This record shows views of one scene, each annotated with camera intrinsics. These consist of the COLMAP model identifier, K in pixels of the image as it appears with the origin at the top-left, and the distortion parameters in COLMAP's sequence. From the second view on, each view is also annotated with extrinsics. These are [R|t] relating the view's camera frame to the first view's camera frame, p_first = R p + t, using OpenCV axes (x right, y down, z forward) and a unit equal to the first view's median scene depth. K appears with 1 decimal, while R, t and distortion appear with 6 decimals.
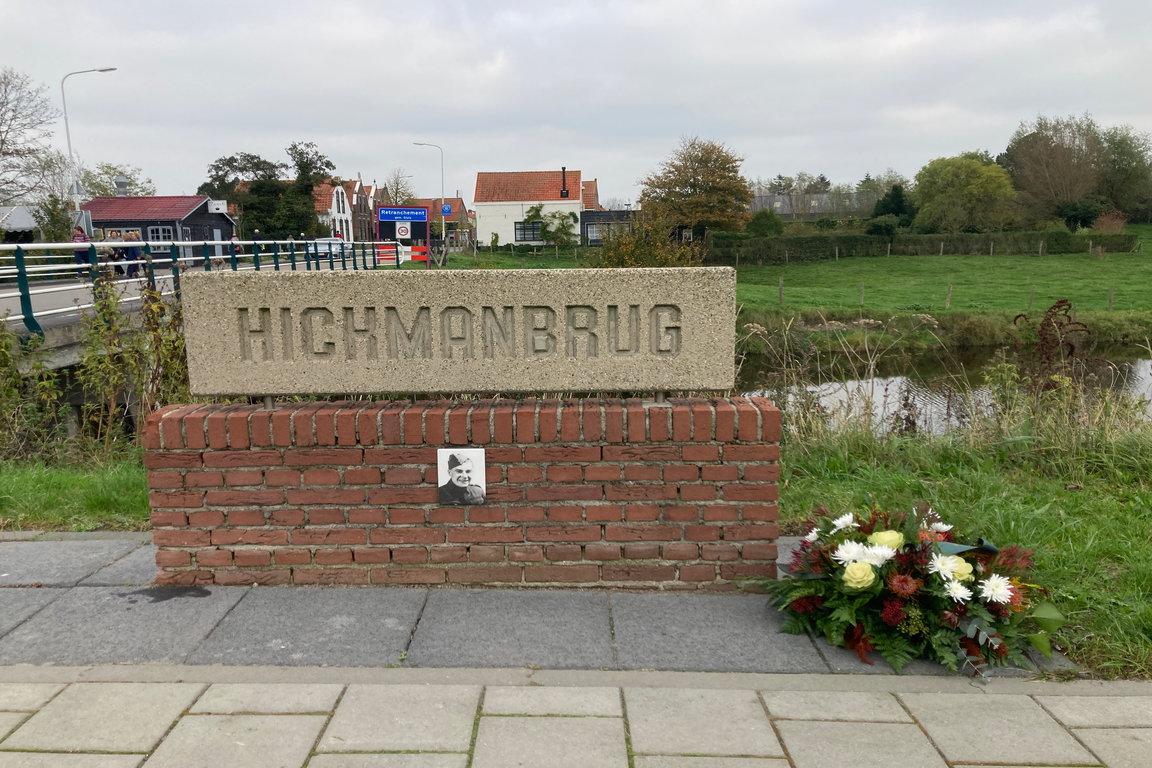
lens RADIAL K [[941.1, 0, 579.4], [0, 941.1, 362.5], [0, 0, 1]] dist [0.011408, 0.003339]
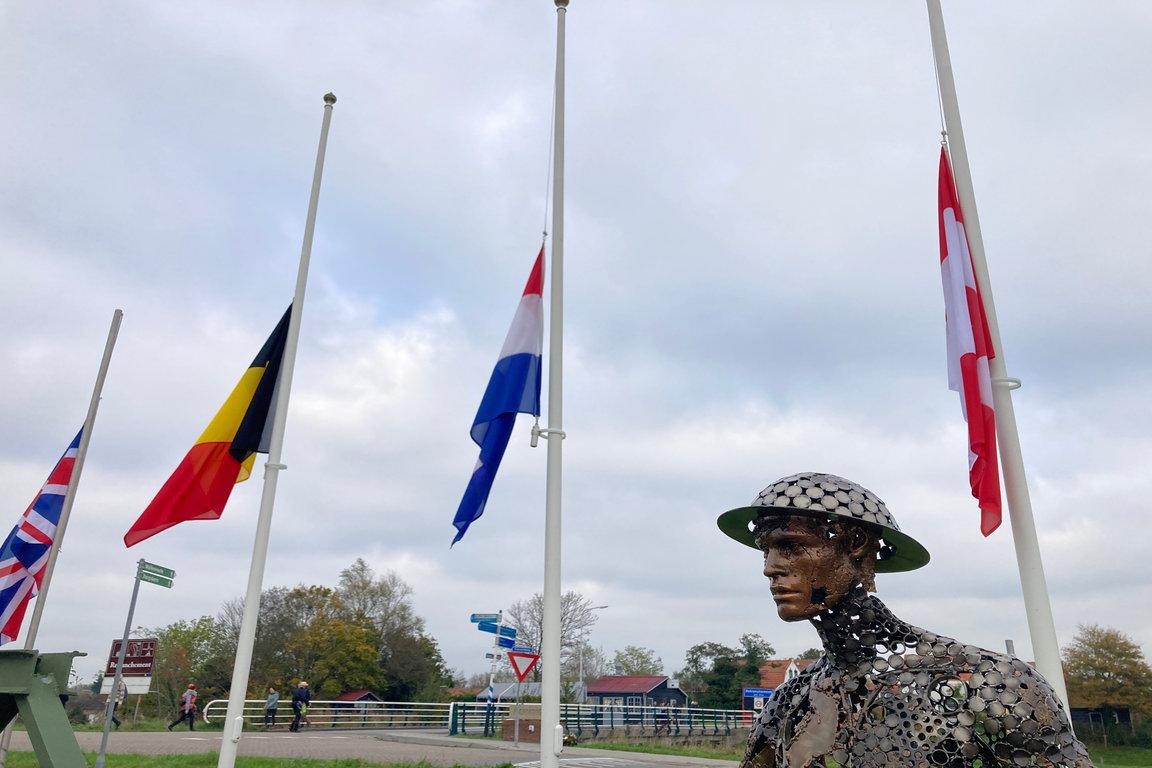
lens RADIAL K [[941.1, 0, 579.4], [0, 941.1, 362.5], [0, 0, 1]] dist [0.011408, 0.003339]
pose [[0.855327, -0.151004, -0.495593, 0.230881], [-0.098063, 0.892103, -0.441062, 0.041634], [0.508722, 0.425852, 0.748232, -0.314045]]
